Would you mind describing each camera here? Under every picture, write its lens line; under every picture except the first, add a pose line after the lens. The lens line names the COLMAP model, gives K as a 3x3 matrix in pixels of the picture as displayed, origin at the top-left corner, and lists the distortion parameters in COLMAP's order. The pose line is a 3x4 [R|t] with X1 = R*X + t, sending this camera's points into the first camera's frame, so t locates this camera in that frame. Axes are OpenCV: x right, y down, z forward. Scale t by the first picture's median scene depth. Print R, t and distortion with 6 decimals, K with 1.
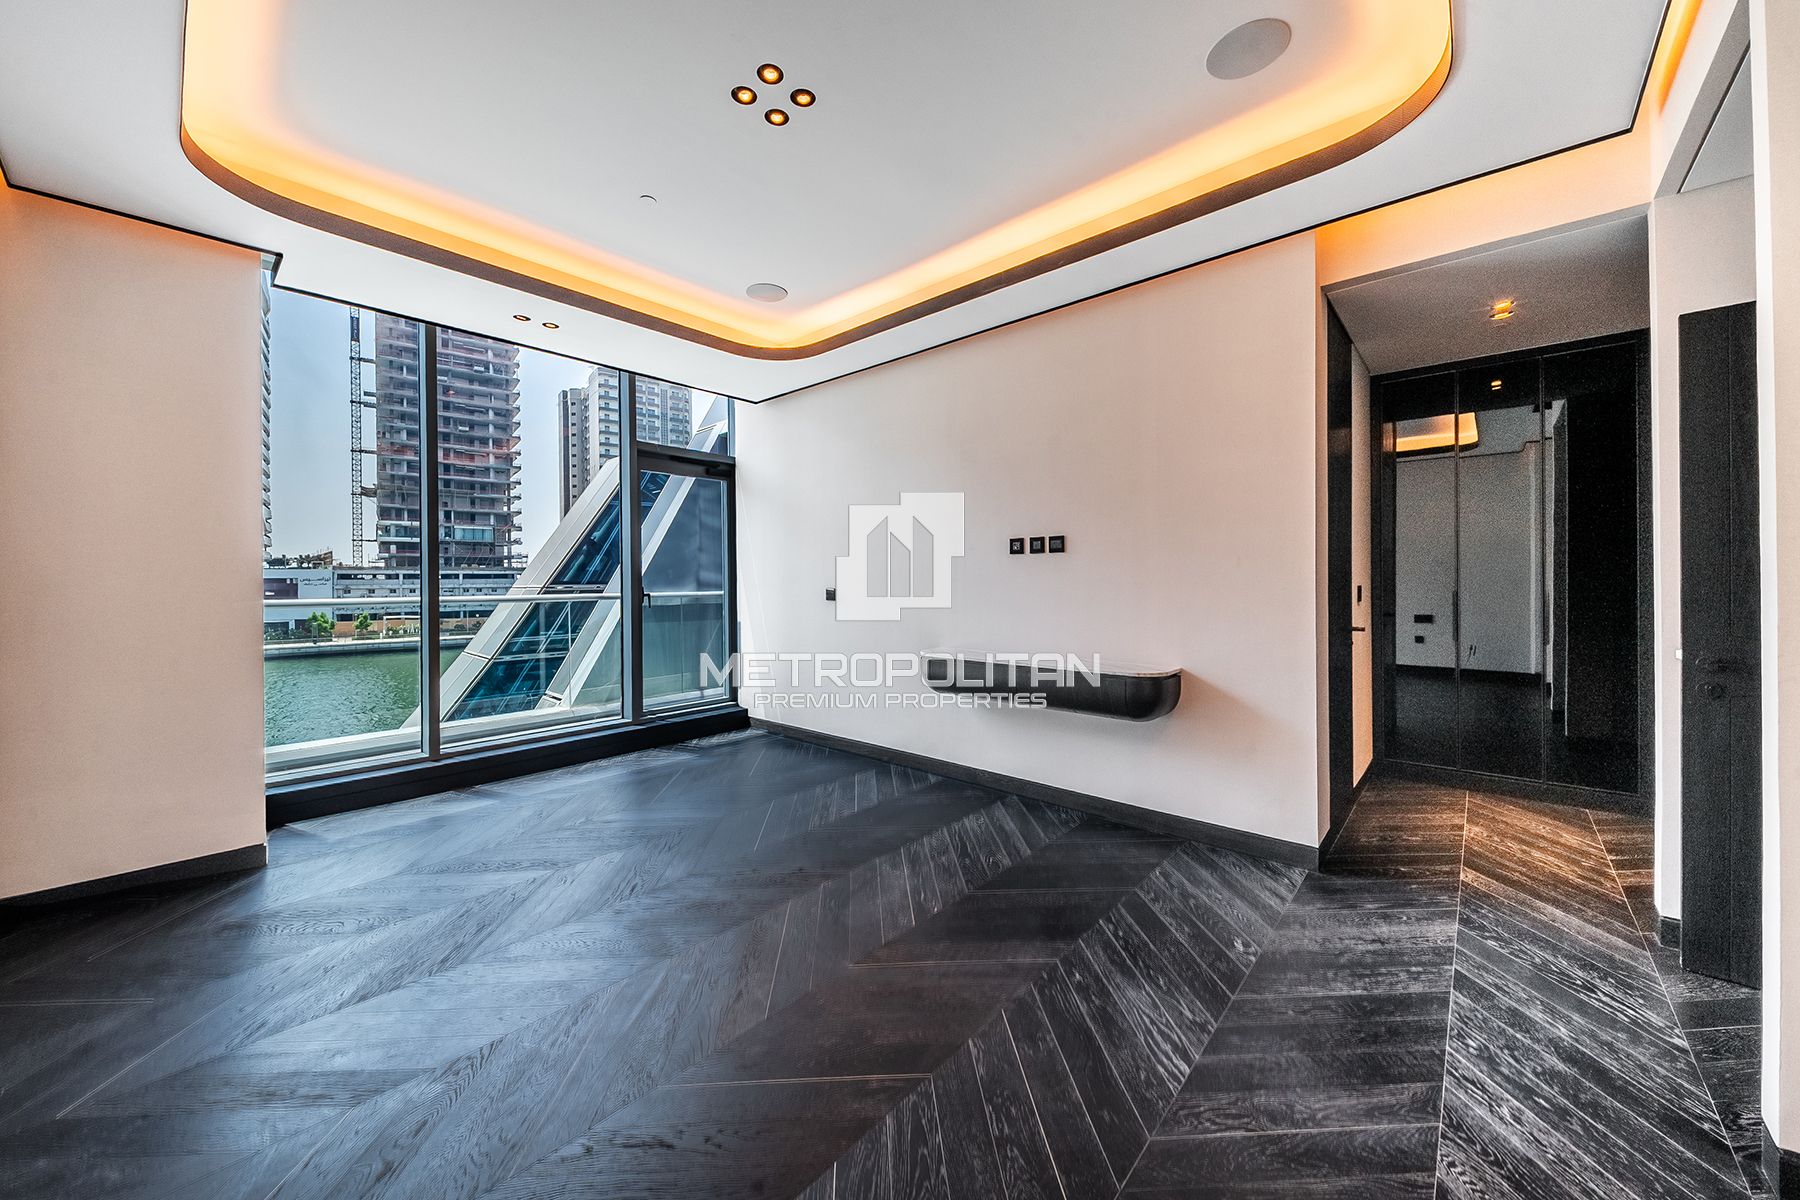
lens RADIAL K [[645.8, 0, 914.0], [0, 645.8, 575.0], [0, 0, 1]] dist [0.024949, -0.012502]
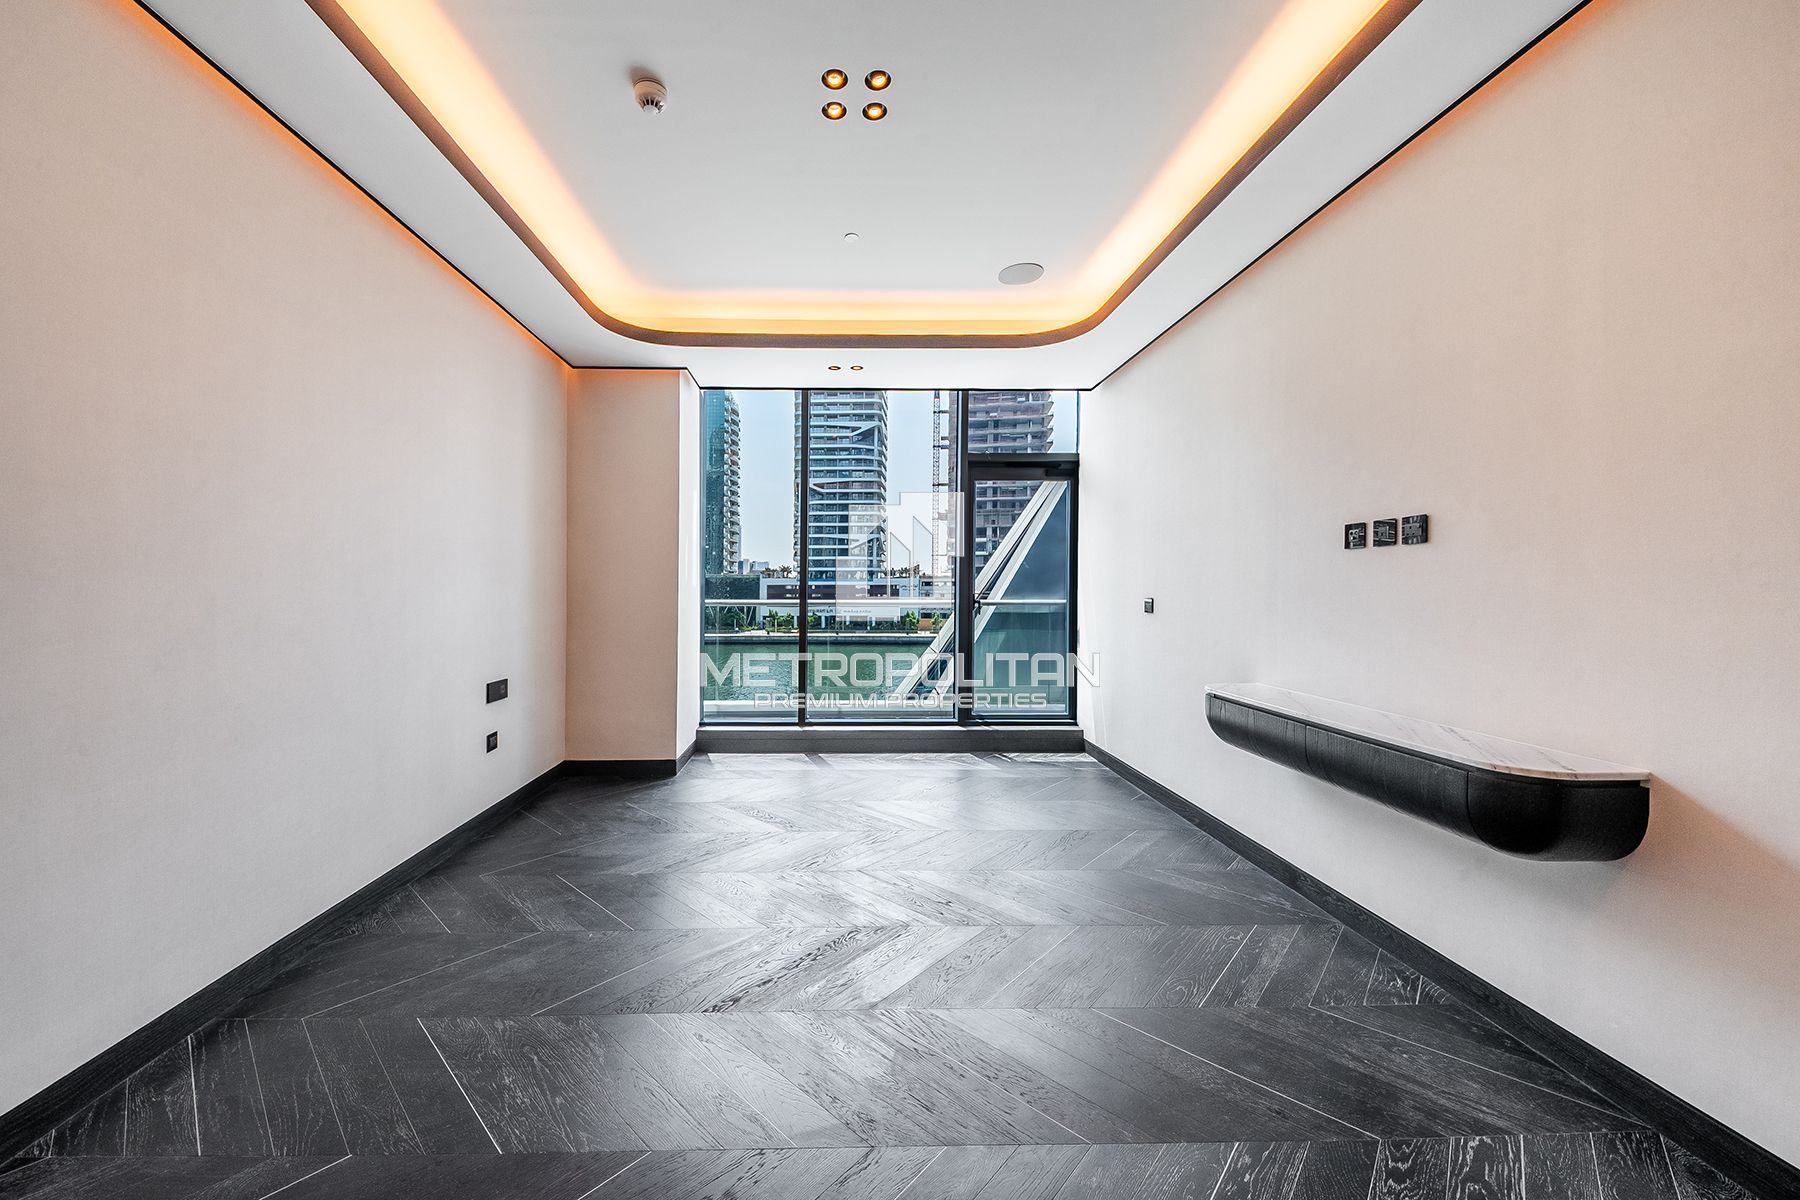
lens RADIAL K [[671.9, 0, 856.2], [0, 671.9, 580.3], [0, 0, 1]] dist [0.023320, -0.014553]
pose [[0.673029, -0.005467, -0.739596, 0.222635], [0.004092, 0.999985, -0.003668, -0.000247], [0.739605, -0.000558, 0.673041, 0.130723]]
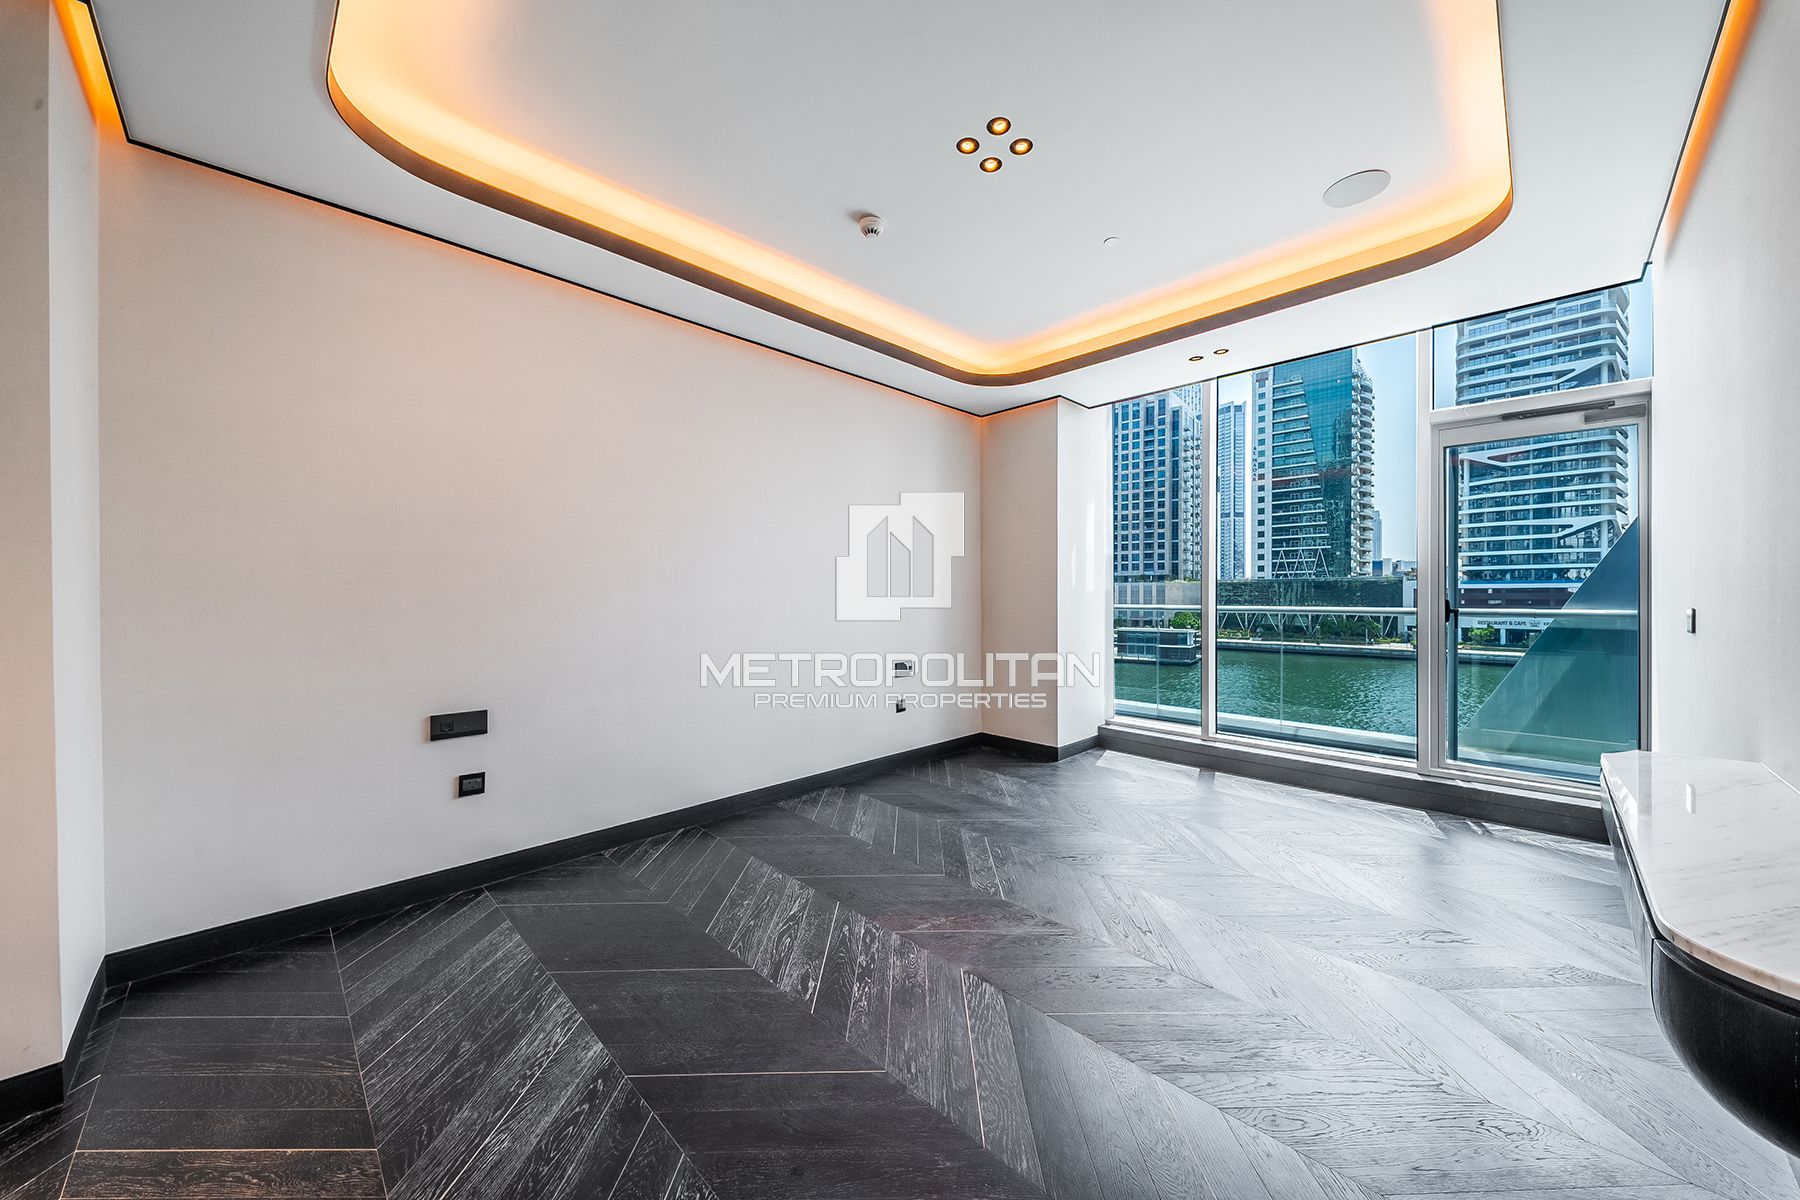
lens RADIAL K [[645.8, 0, 914.0], [0, 645.8, 575.0], [0, 0, 1]] dist [0.024949, -0.012502]
pose [[-0.072353, -0.025454, -0.997054, 0.353619], [0.010762, 0.999596, -0.026300, 0.002054], [0.997321, -0.012634, -0.072050, 0.379445]]
